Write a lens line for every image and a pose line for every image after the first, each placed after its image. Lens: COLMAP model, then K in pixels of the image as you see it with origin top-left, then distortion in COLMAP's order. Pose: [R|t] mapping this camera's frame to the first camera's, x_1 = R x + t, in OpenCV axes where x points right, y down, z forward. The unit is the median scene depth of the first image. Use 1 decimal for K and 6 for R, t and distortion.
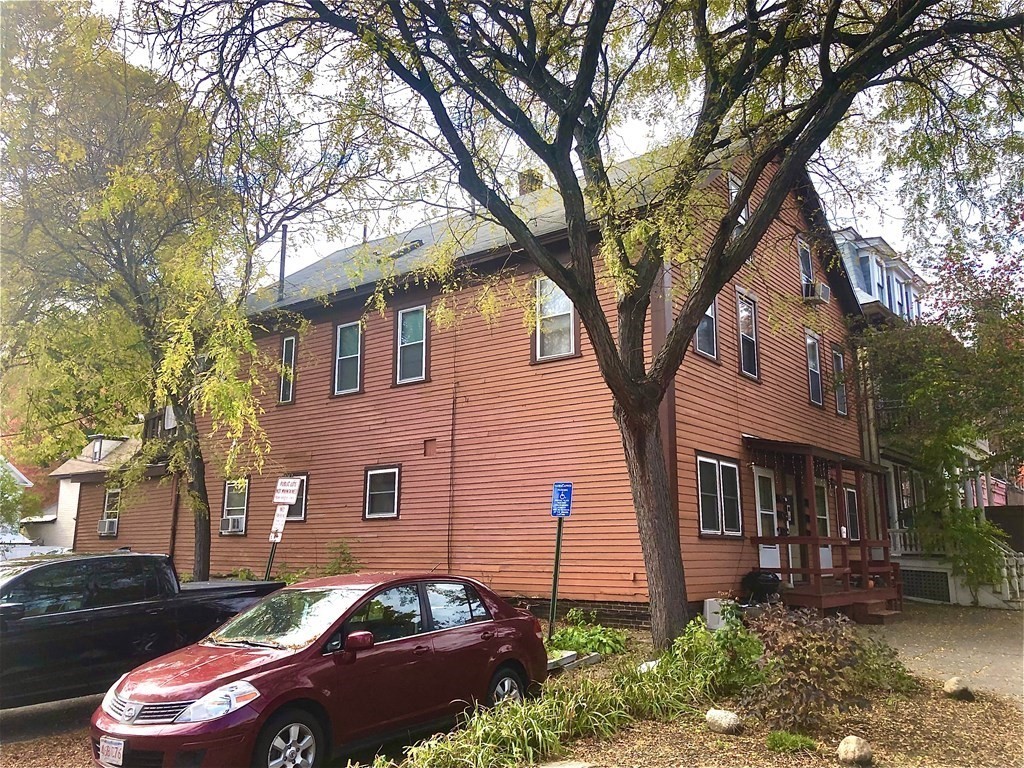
lens RADIAL K [[840.6, 0, 511.7], [0, 840.6, 387.3], [0, 0, 1]] dist [-0.021046, -0.010167]
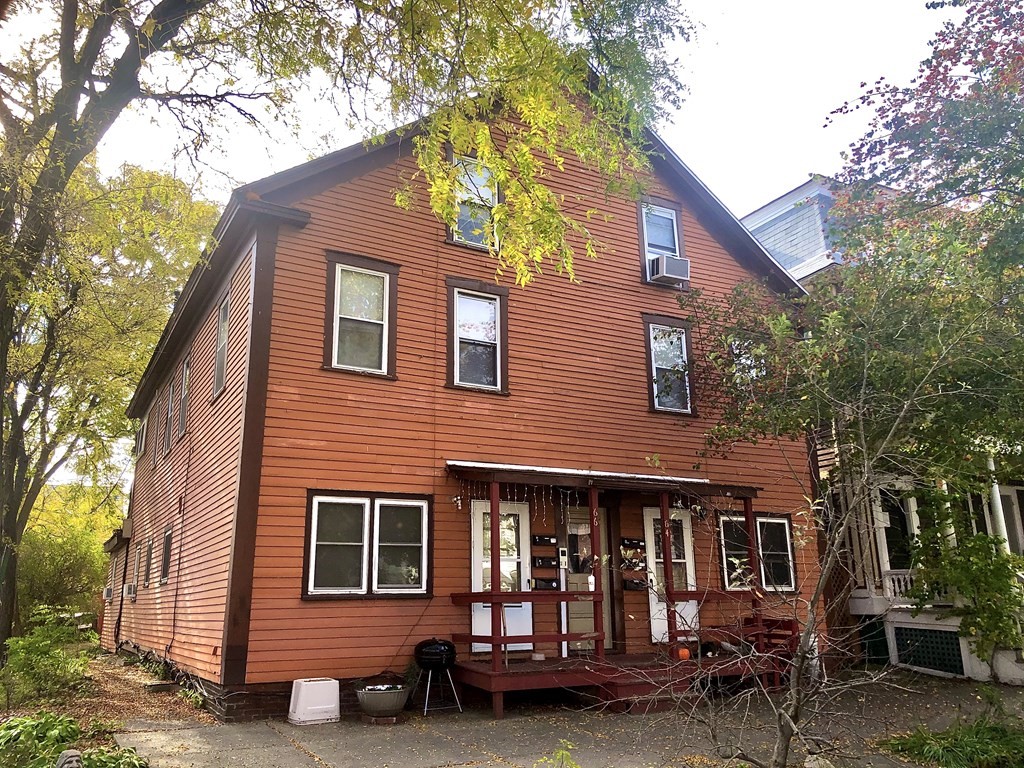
lens RADIAL K [[840.6, 0, 510.7], [0, 840.6, 382.9], [0, 0, 1]] dist [-0.021046, -0.010167]
pose [[0.916470, -0.117566, -0.382441, 0.728477], [0.095917, 0.992540, -0.075264, 0.053376], [0.388436, 0.032294, 0.920910, 0.333816]]
